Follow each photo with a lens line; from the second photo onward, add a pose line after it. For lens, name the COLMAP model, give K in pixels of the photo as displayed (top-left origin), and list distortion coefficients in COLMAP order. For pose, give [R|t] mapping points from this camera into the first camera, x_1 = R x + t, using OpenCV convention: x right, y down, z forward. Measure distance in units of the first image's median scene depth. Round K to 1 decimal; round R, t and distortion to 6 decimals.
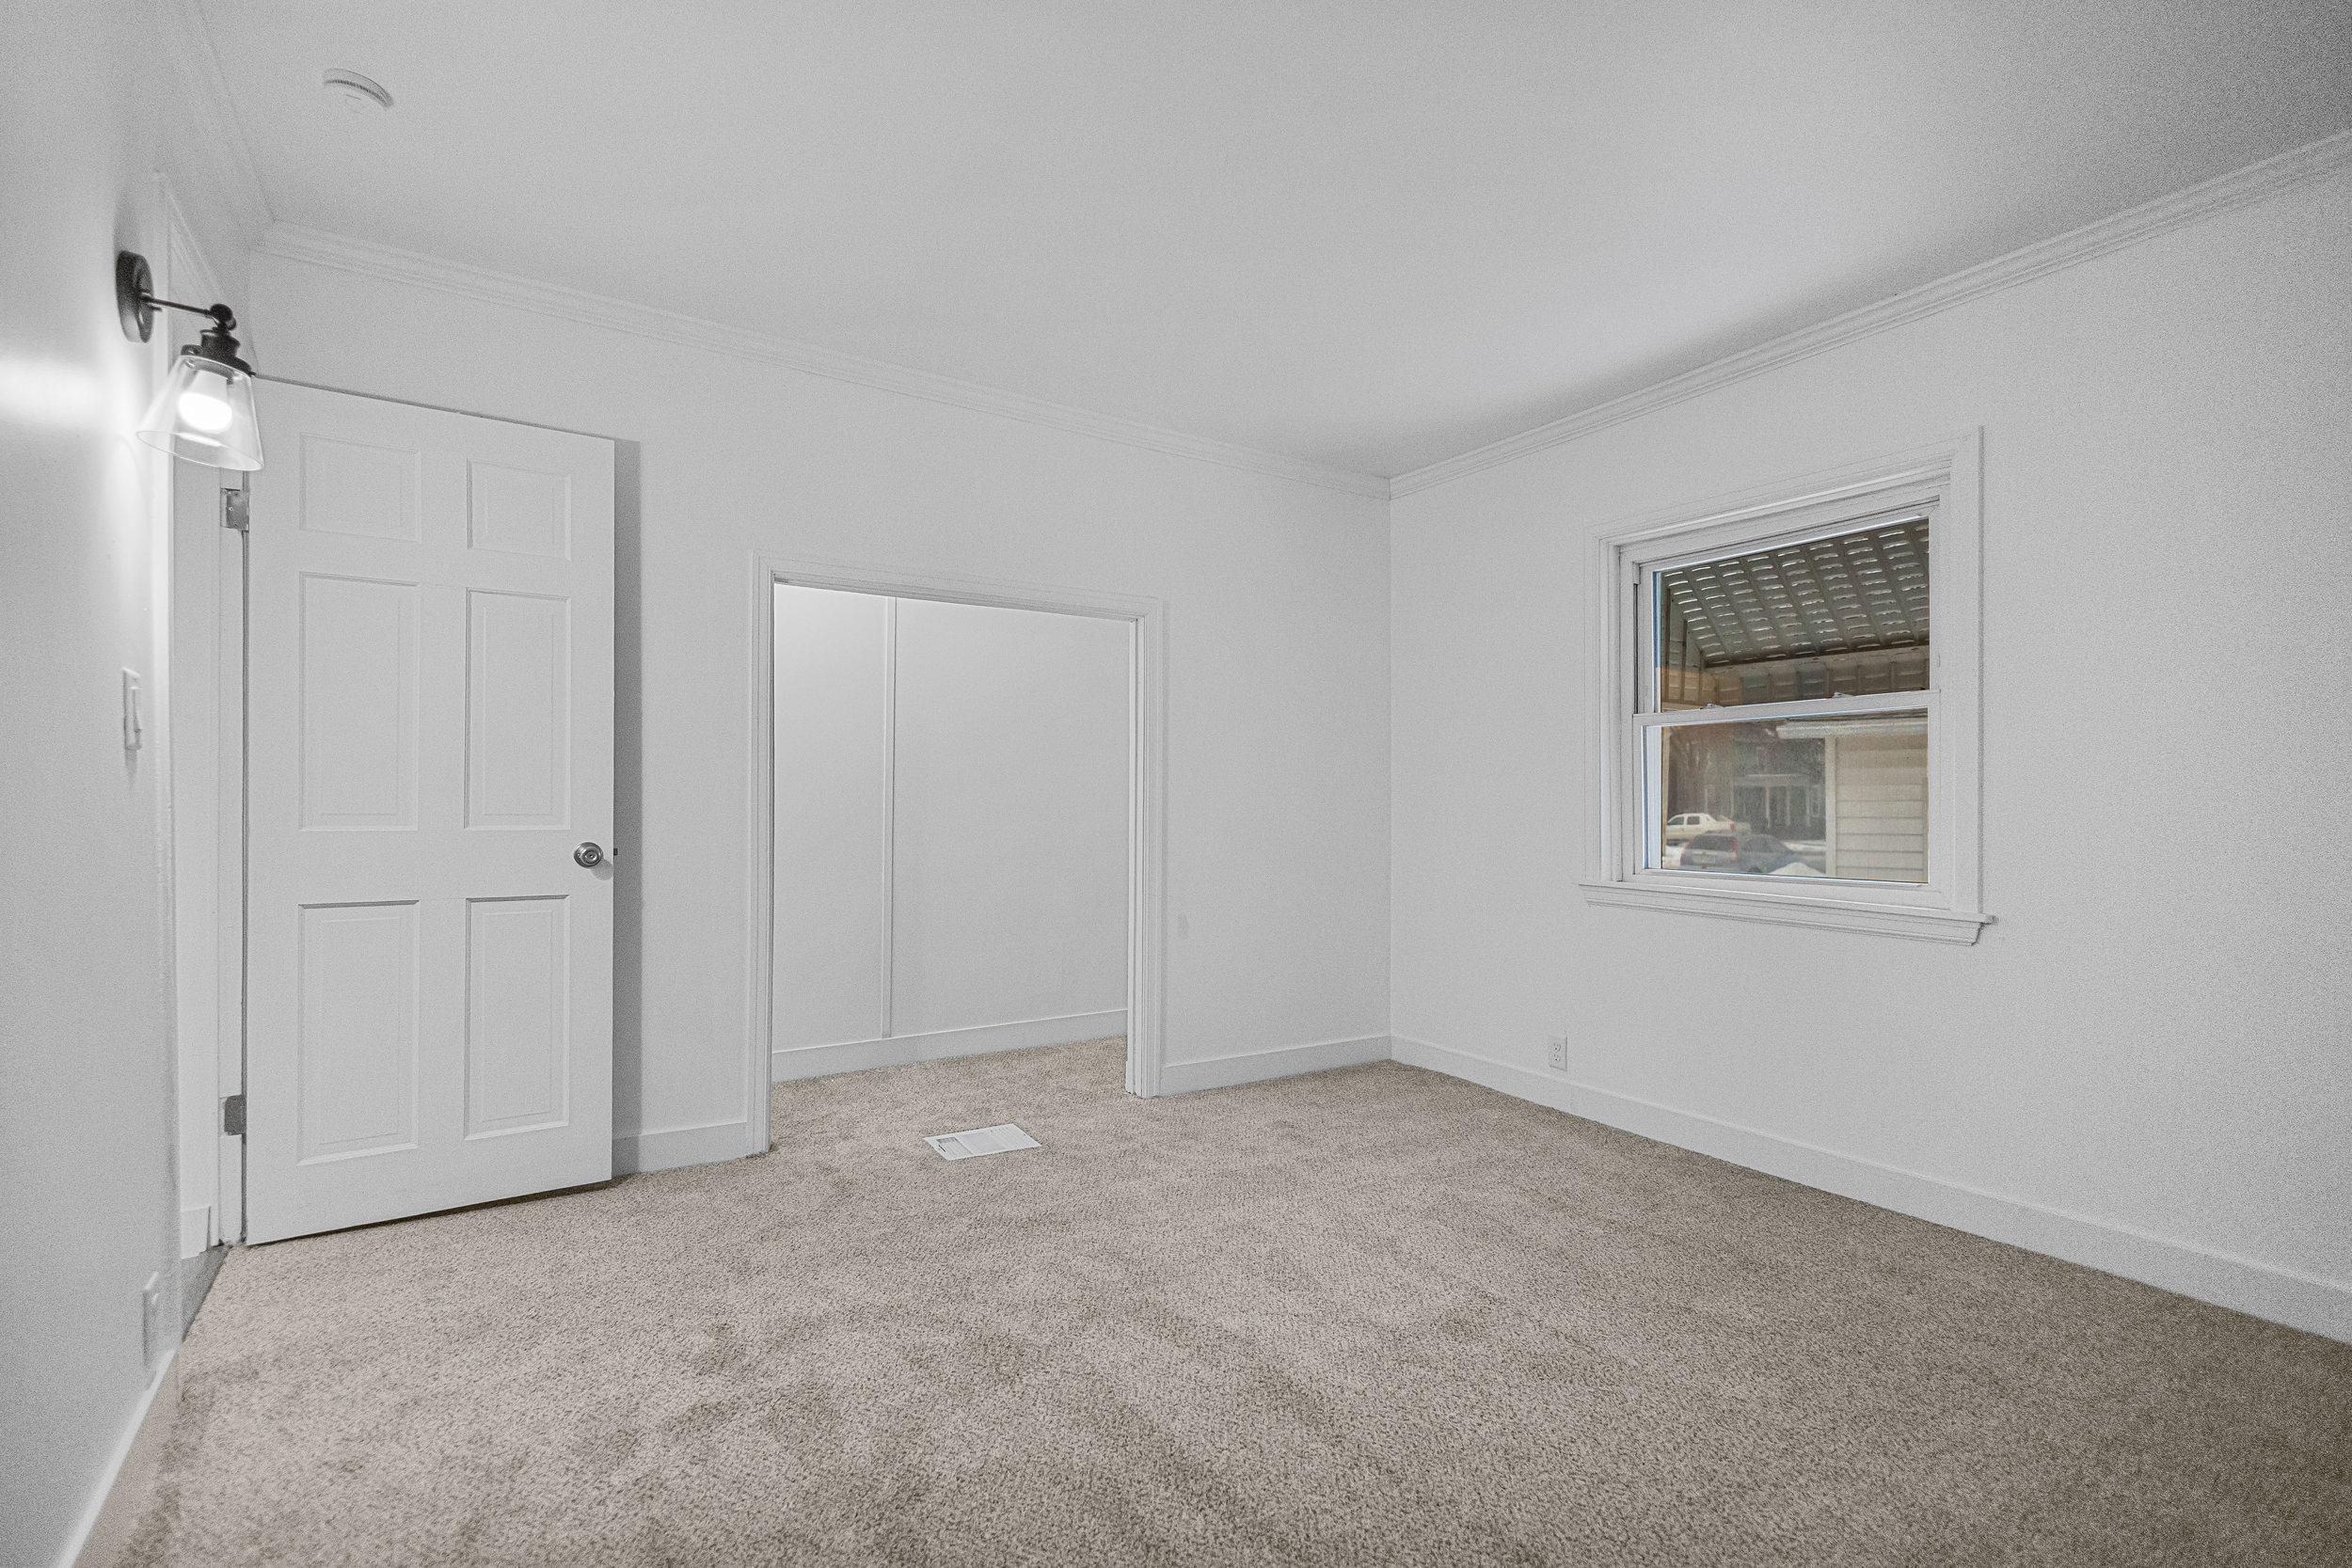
lens RADIAL K [[1060.7, 0, 1175.1], [0, 1060.7, 792.7], [0, 0, 1]] dist [-0.003134, -0.000568]
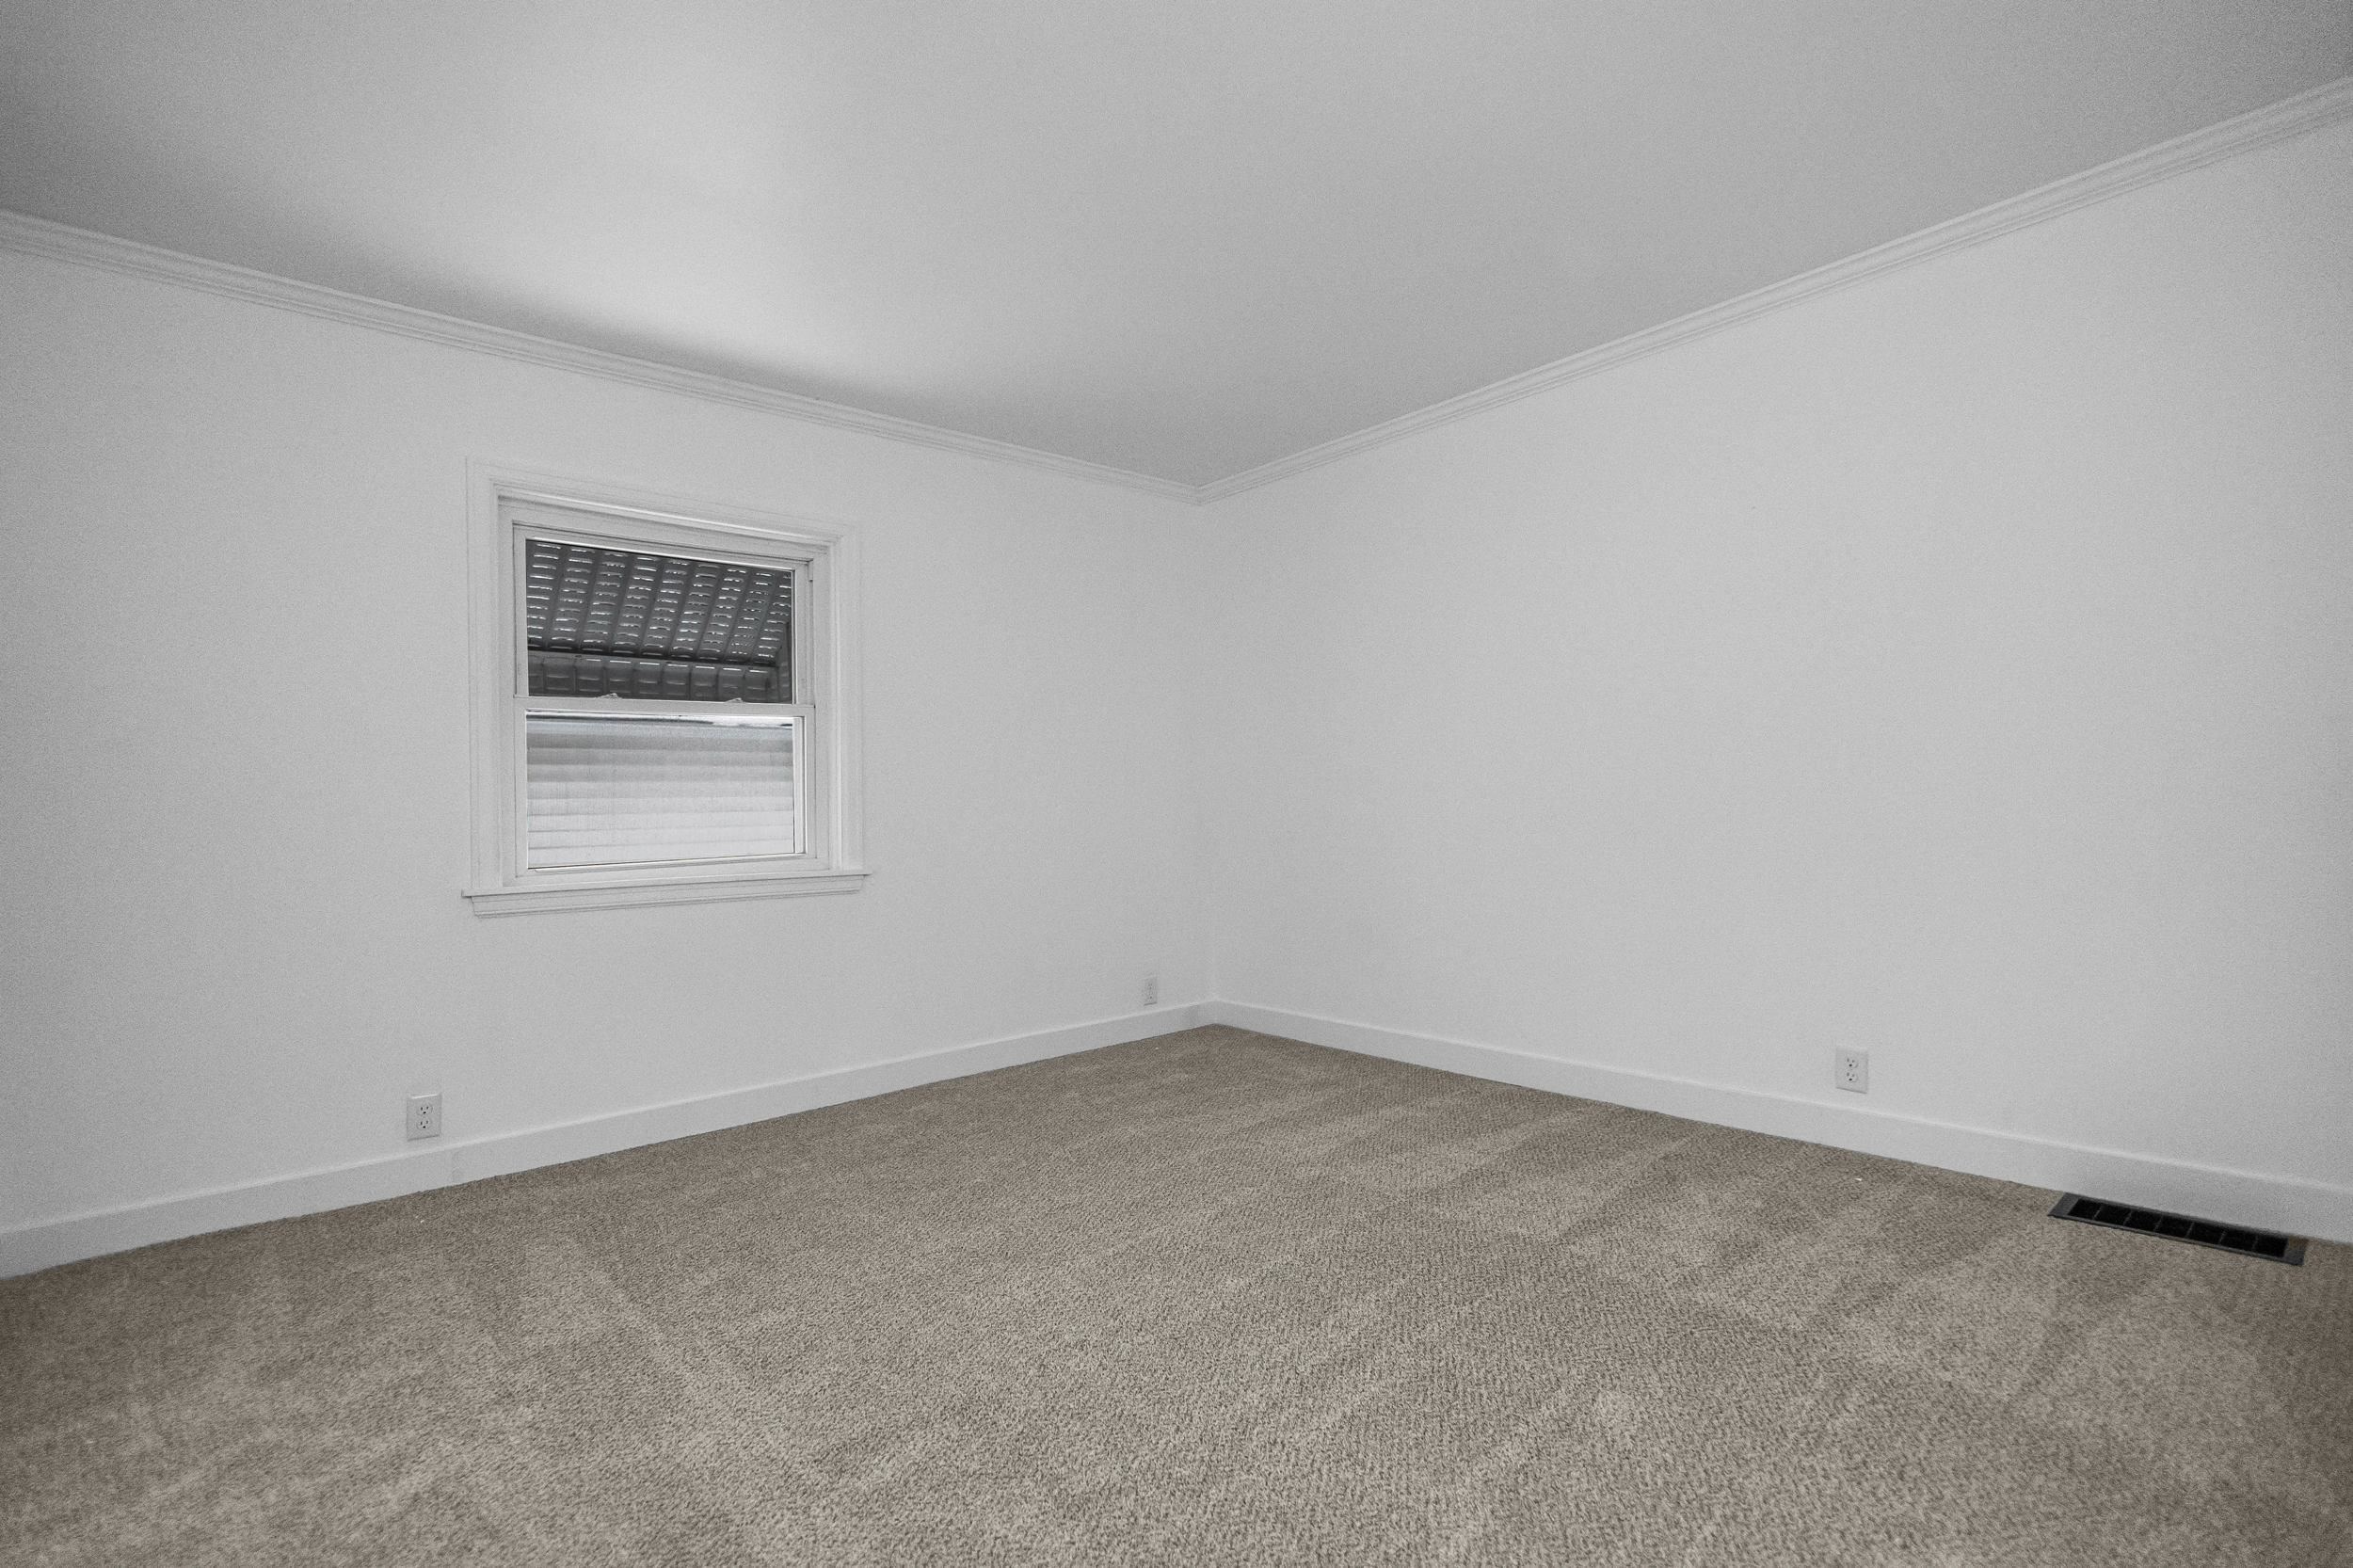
lens RADIAL K [[1100.1, 0, 1126.2], [0, 1100.1, 785.1], [0, 0, 1]] dist [0.000775, 0.000112]
pose [[-0.150705, 0.006456, 0.988558, -0.534493], [0.005265, 0.999970, -0.005728, 0.008729], [-0.988565, 0.004342, -0.150735, 0.631179]]
